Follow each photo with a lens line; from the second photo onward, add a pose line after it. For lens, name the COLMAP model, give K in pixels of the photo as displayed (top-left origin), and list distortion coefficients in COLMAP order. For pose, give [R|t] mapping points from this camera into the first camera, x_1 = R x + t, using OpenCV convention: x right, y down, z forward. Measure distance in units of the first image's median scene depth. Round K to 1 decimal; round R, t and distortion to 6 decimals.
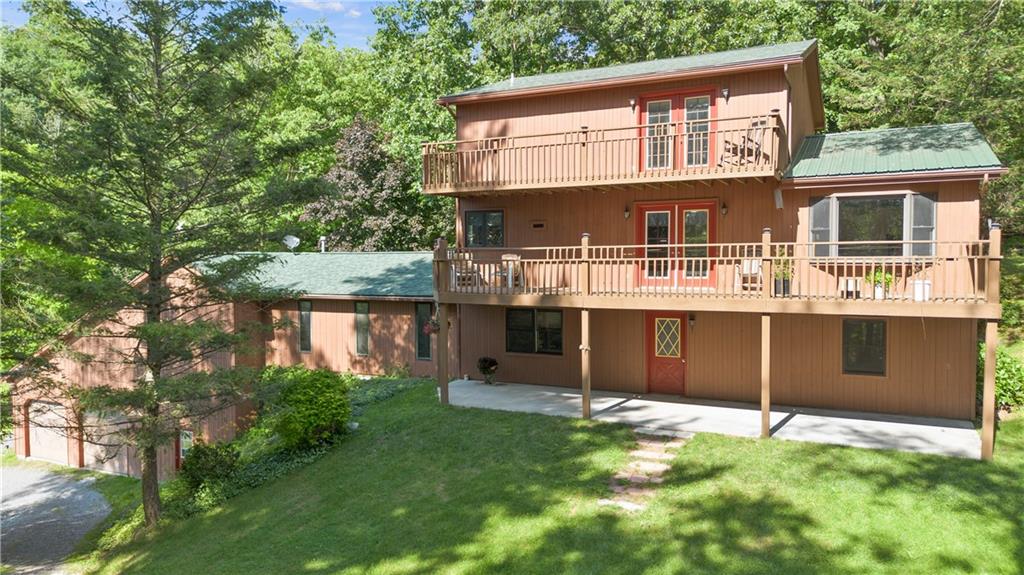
lens RADIAL K [[720.0, 0, 512.0], [0, 720.0, 287.5], [0, 0, 1]] dist [0.076367, -0.111256]
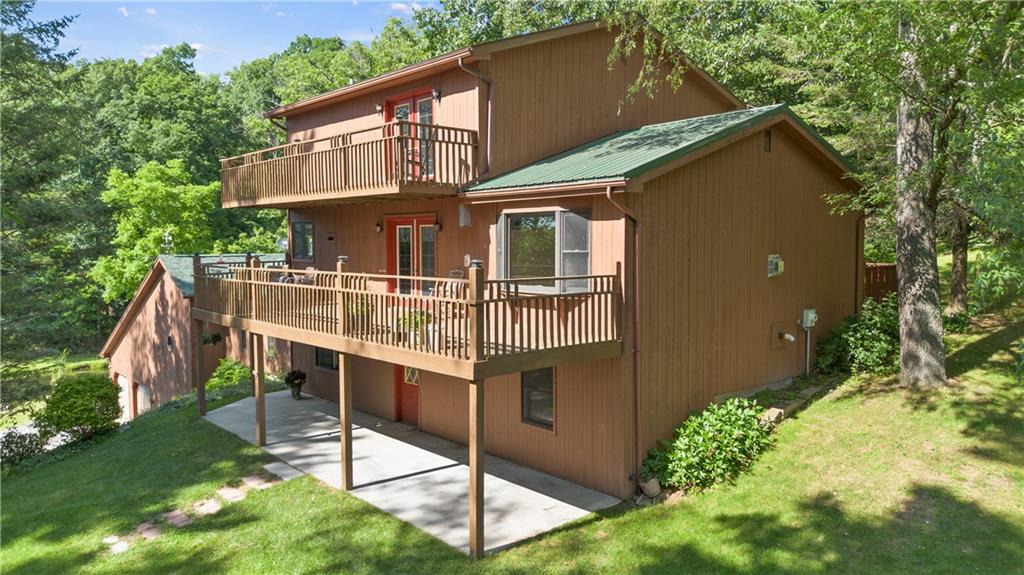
lens RADIAL K [[742.3, 0, 512.0], [0, 742.3, 287.5], [0, 0, 1]] dist [0.076865, -0.076346]
pose [[0.922781, 0.023671, -0.384596, 0.772713], [-0.012607, 0.999432, 0.031265, -0.064586], [0.385118, -0.024003, 0.922555, 0.203379]]
